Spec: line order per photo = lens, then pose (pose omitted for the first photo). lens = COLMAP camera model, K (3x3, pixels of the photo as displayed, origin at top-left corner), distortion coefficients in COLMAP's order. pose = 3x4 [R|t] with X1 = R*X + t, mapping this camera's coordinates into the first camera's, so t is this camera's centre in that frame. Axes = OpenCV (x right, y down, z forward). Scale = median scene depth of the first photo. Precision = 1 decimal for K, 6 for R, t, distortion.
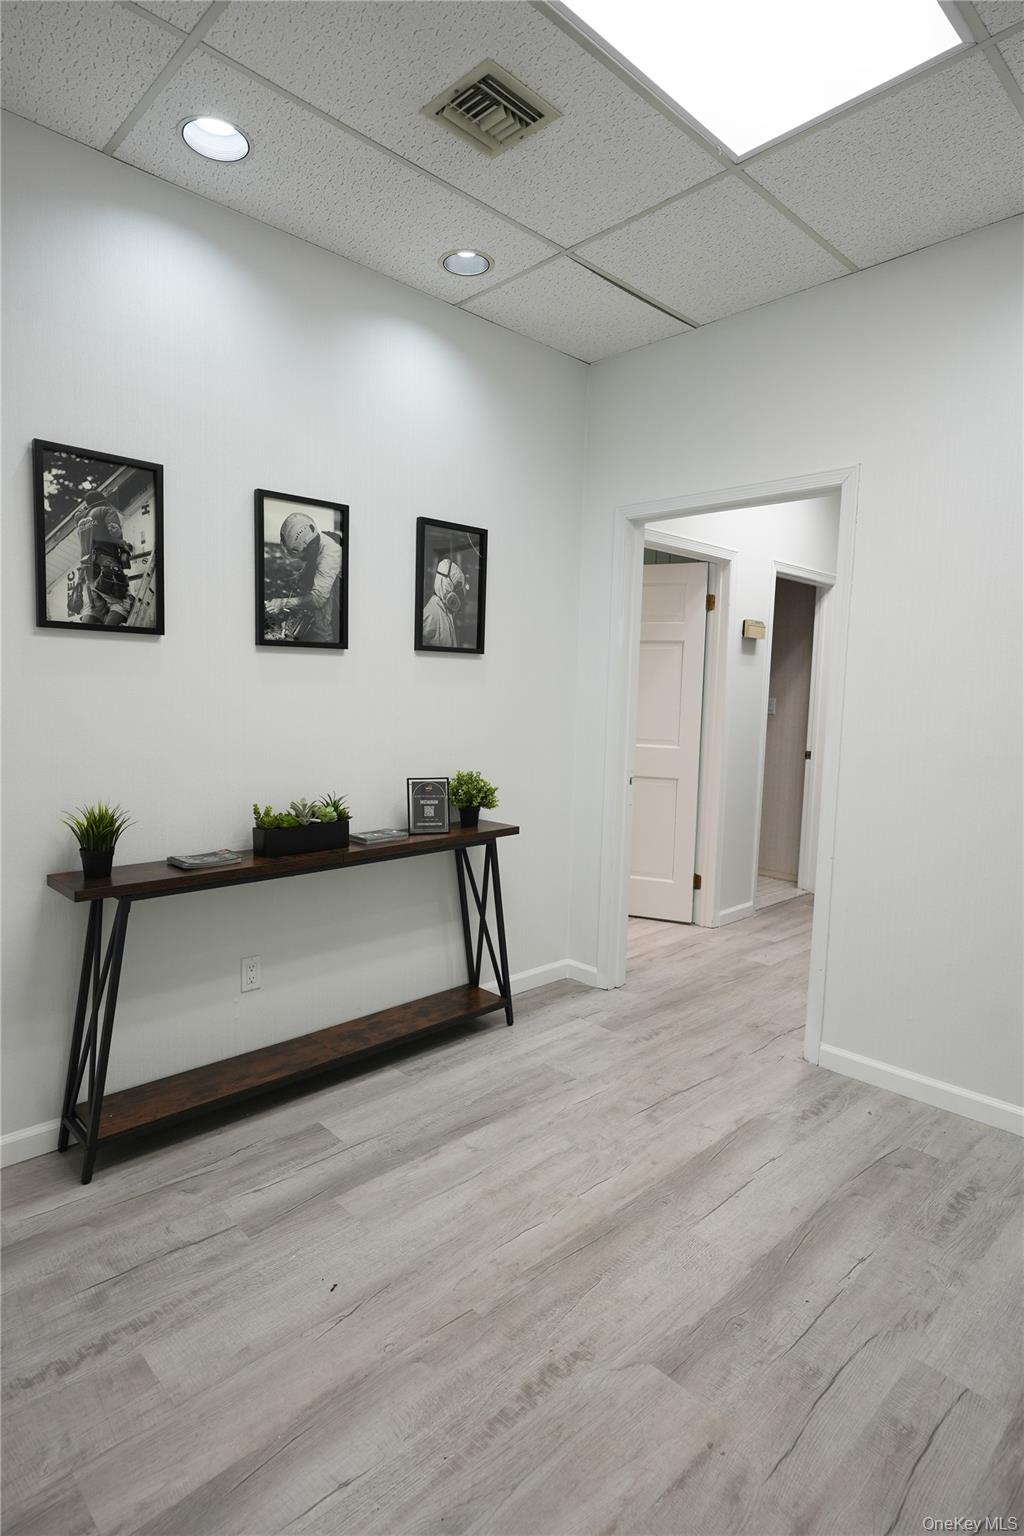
lens RADIAL K [[829.7, 0, 508.2], [0, 829.7, 771.0], [0, 0, 1]] dist [-0.004791, 0.003812]
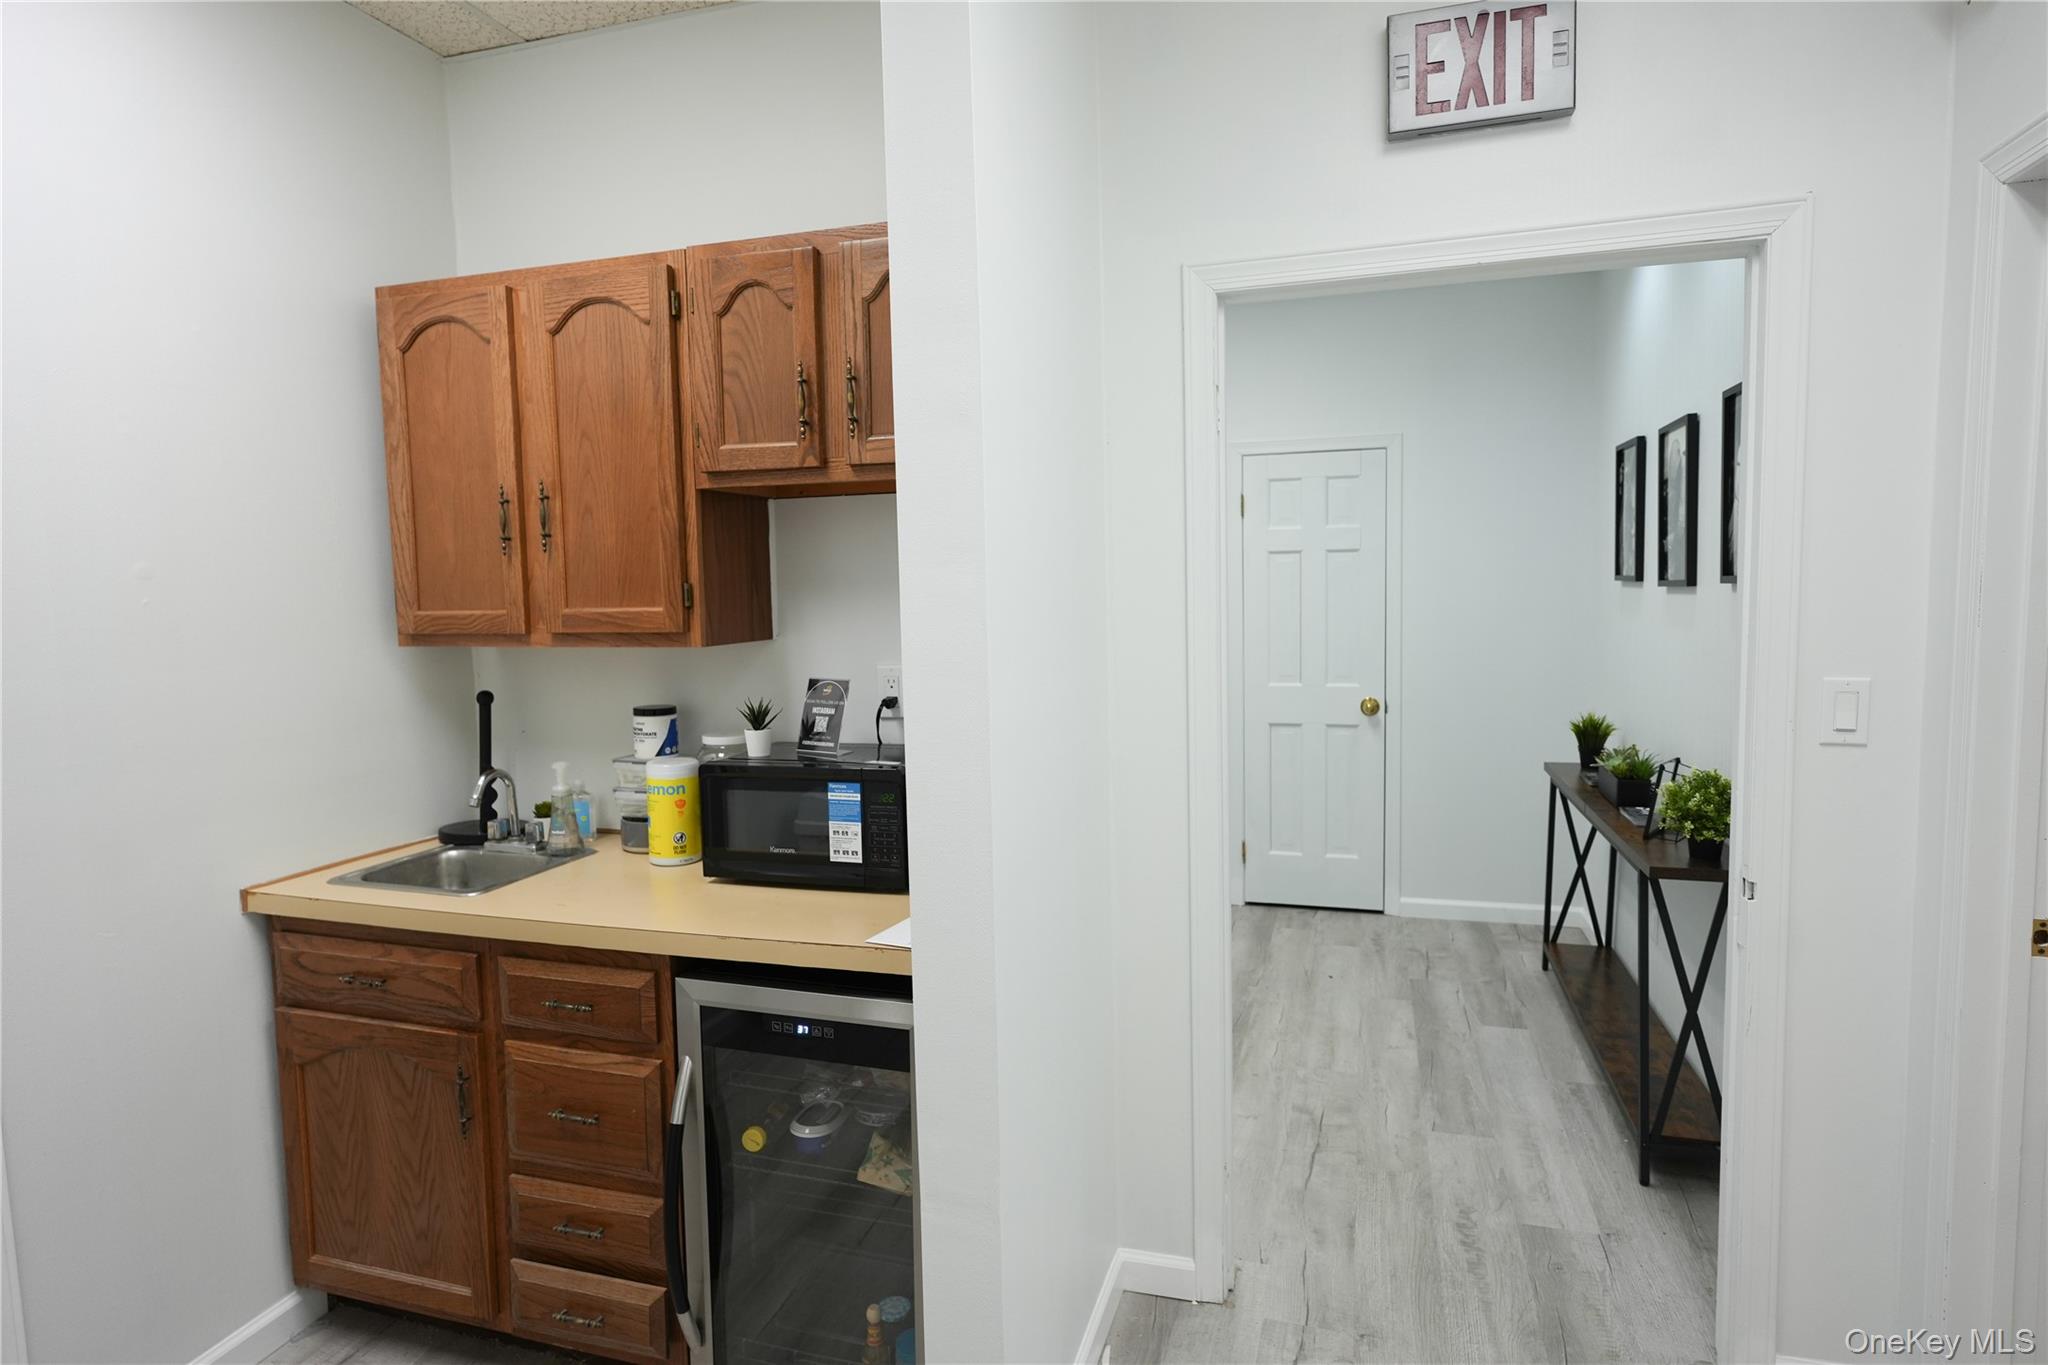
lens RADIAL K [[1106.3, 0, 1019.0], [0, 1106.3, 676.9], [0, 0, 1]] dist [-0.004791, 0.003812]
pose [[-0.877662, 0.035917, -0.477932, 0.954475], [-0.044850, 0.986658, 0.156509, -0.209665], [0.477176, 0.158797, -0.864342, 1.728190]]
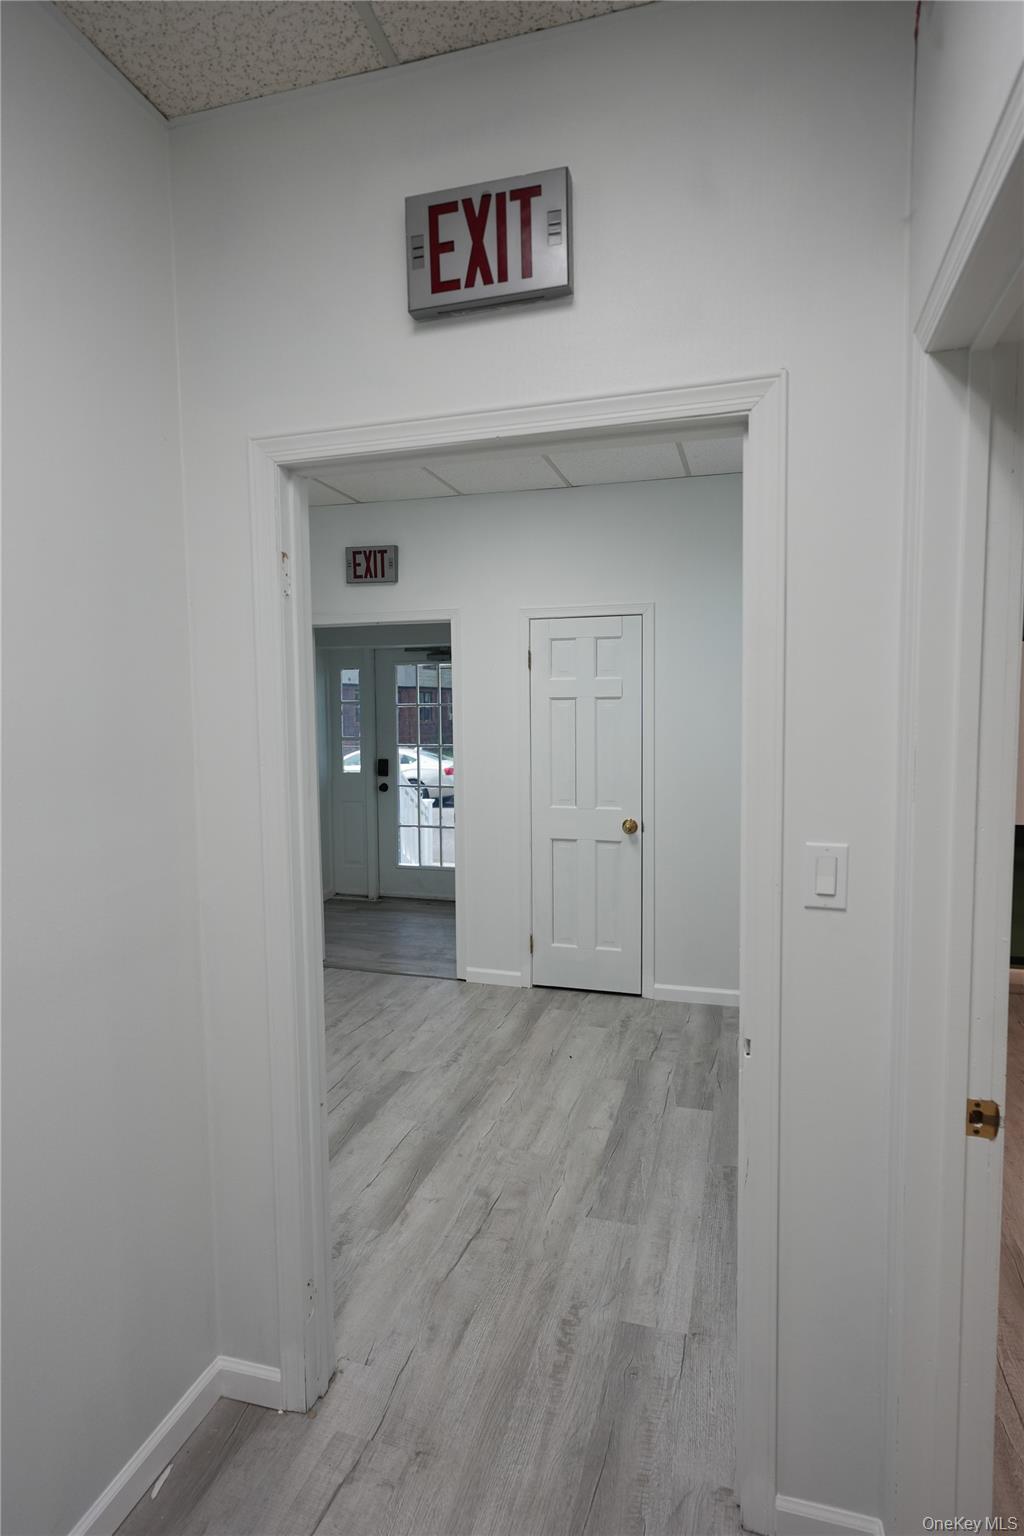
lens RADIAL K [[829.7, 0, 508.2], [0, 829.7, 771.0], [0, 0, 1]] dist [-0.004791, 0.003812]
pose [[-0.870613, 0.018071, -0.491636, 0.610971], [-0.059996, 0.987967, 0.142557, -0.233473], [0.488296, 0.153608, -0.859053, 1.727494]]
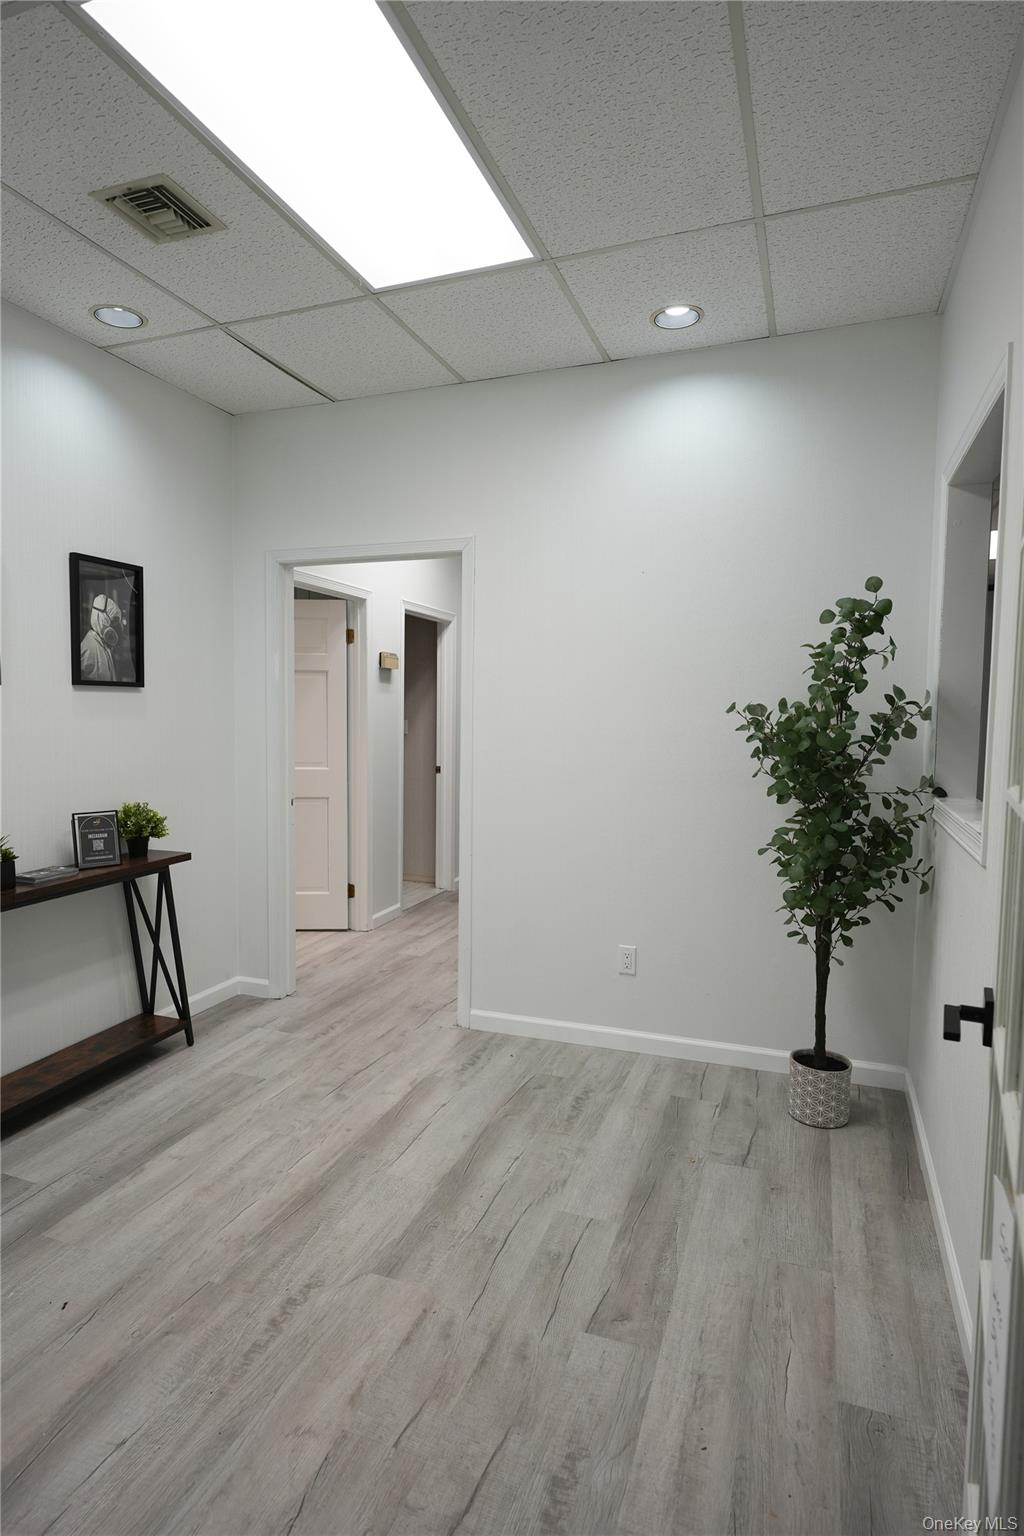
lens RADIAL K [[829.7, 0, 508.2], [0, 829.7, 771.0], [0, 0, 1]] dist [-0.004791, 0.003812]
pose [[0.901231, -0.046519, 0.430834, -0.084886], [0.055443, 0.998428, -0.008174, -0.005714], [-0.429777, 0.031253, 0.902394, -0.135975]]
